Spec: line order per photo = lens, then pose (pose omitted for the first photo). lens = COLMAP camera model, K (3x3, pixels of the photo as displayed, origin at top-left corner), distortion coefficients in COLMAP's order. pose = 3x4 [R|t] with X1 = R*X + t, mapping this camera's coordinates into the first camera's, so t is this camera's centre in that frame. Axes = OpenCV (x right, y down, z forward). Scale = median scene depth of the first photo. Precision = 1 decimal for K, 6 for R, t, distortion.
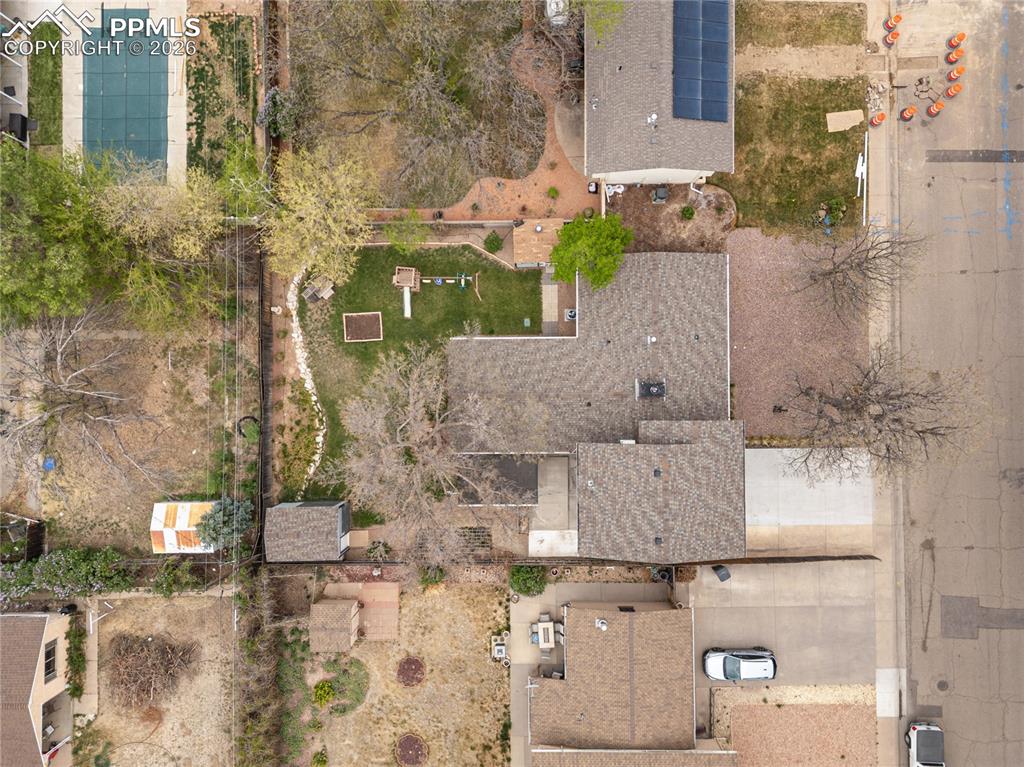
lens RADIAL K [[705.6, 0, 509.5], [0, 705.6, 385.9], [0, 0, 1]] dist [0.042404, -0.018079]
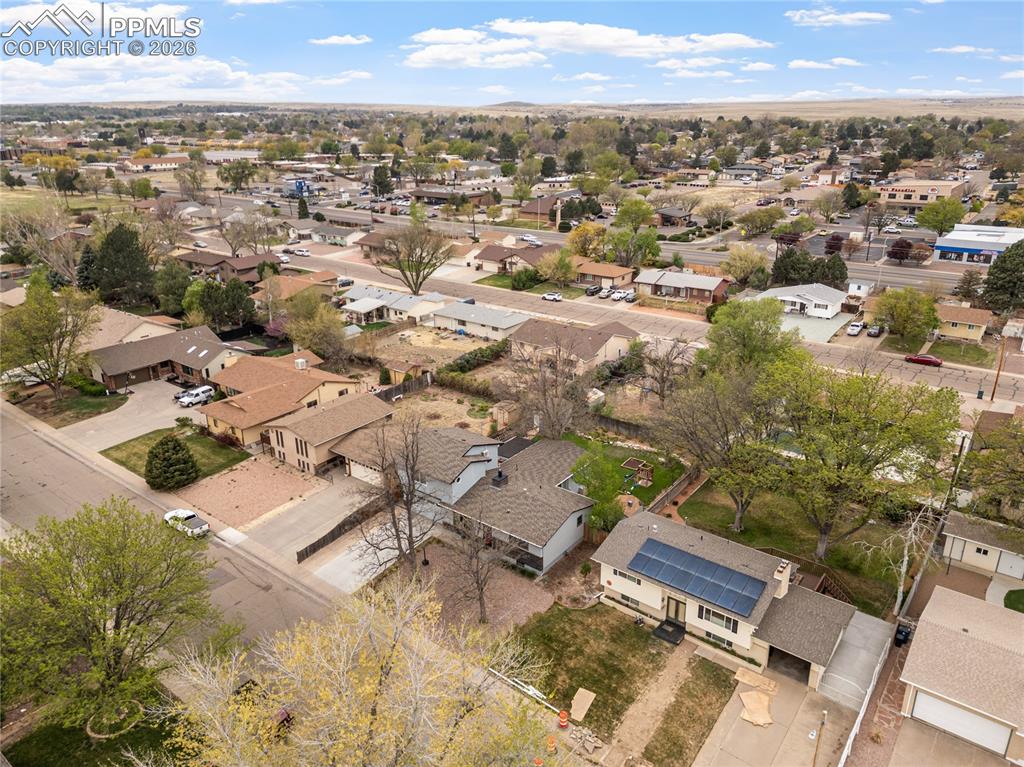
lens RADIAL K [[705.6, 0, 514.0], [0, 705.6, 382.6], [0, 0, 1]] dist [0.042404, -0.018079]
pose [[-0.614611, 0.299277, -0.729854, 1.143439], [-0.788285, -0.198617, 0.582373, -0.804598], [0.029330, 0.933265, 0.357988, 0.209618]]
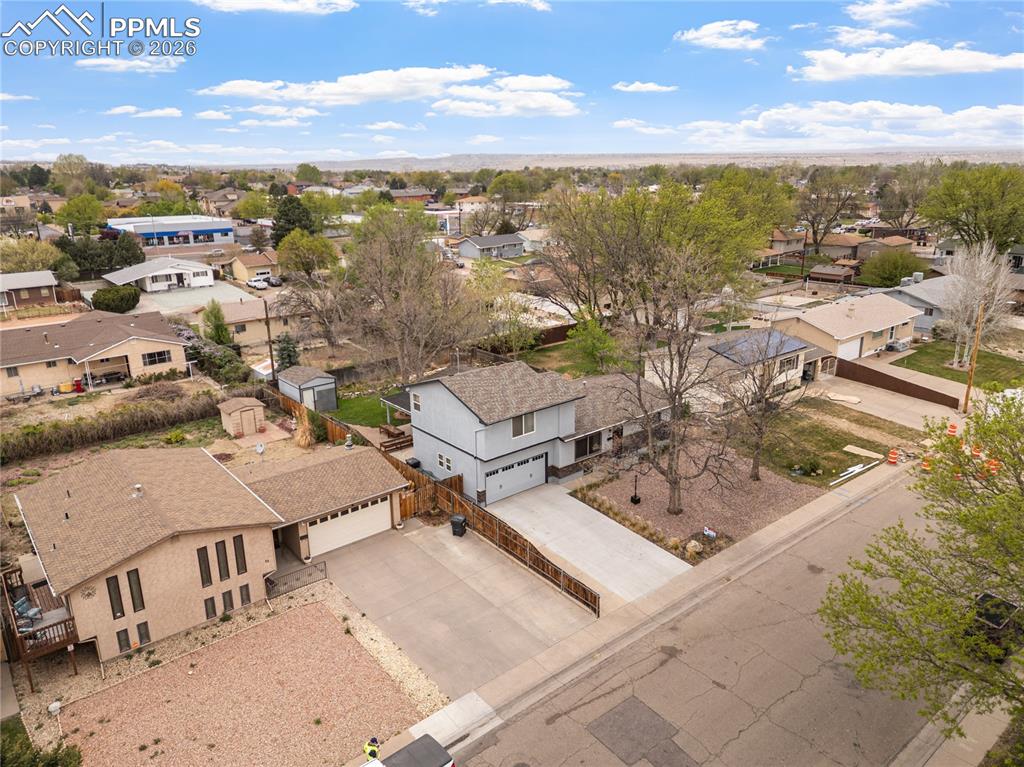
lens RADIAL K [[705.6, 0, 511.3], [0, 705.6, 385.0], [0, 0, 1]] dist [0.042404, -0.018079]
pose [[0.627241, 0.242008, -0.740271, 0.926890], [-0.778748, 0.208317, -0.591740, 0.681010], [0.011005, 0.947648, 0.319127, 0.554691]]
